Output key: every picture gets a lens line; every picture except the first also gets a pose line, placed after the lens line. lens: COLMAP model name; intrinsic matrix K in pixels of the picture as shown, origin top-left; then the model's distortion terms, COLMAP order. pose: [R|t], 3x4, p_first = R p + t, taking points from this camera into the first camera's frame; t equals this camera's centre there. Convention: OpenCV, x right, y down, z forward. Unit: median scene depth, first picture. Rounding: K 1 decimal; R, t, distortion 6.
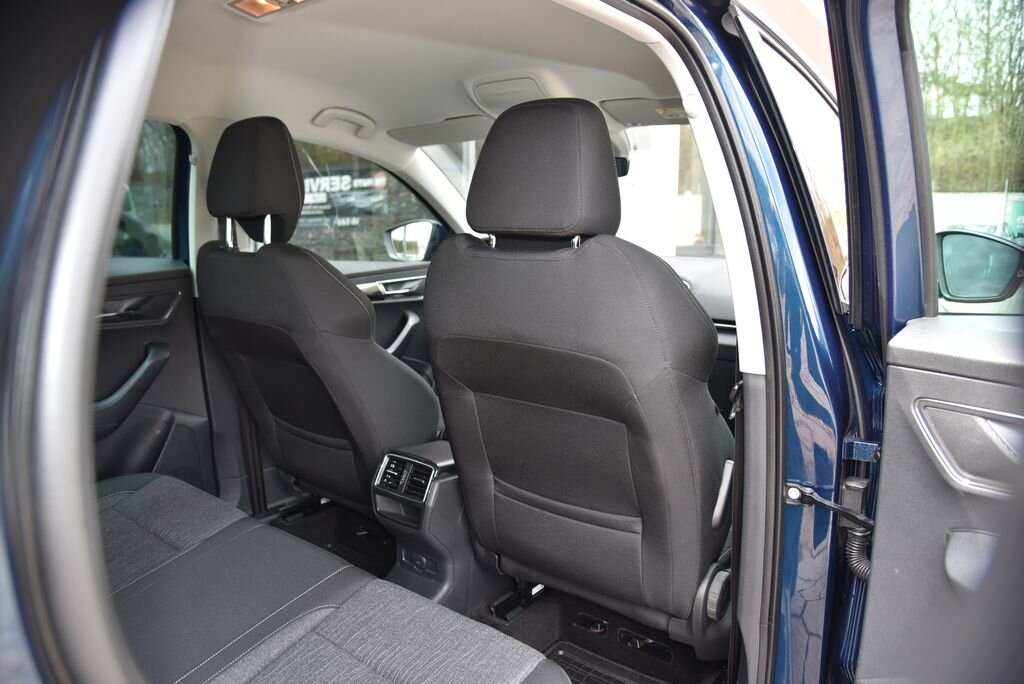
lens RADIAL K [[682.2, 0, 512.0], [0, 682.2, 342.0], [0, 0, 1]] dist [-0.137836, 0.081910]
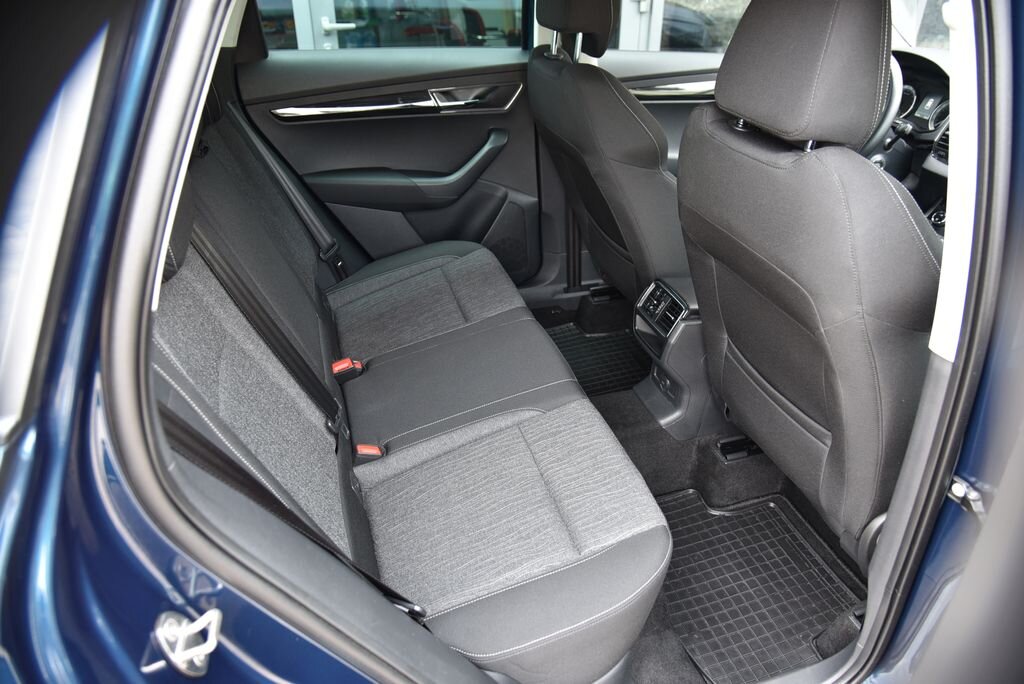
lens RADIAL K [[682.2, 0, 512.0], [0, 682.2, 342.0], [0, 0, 1]] dist [-0.137836, 0.081910]
pose [[0.815748, 0.302641, -0.492914, 0.186200], [-0.101887, 0.914051, 0.392593, -0.141293], [0.569363, -0.270035, 0.776471, 0.026588]]
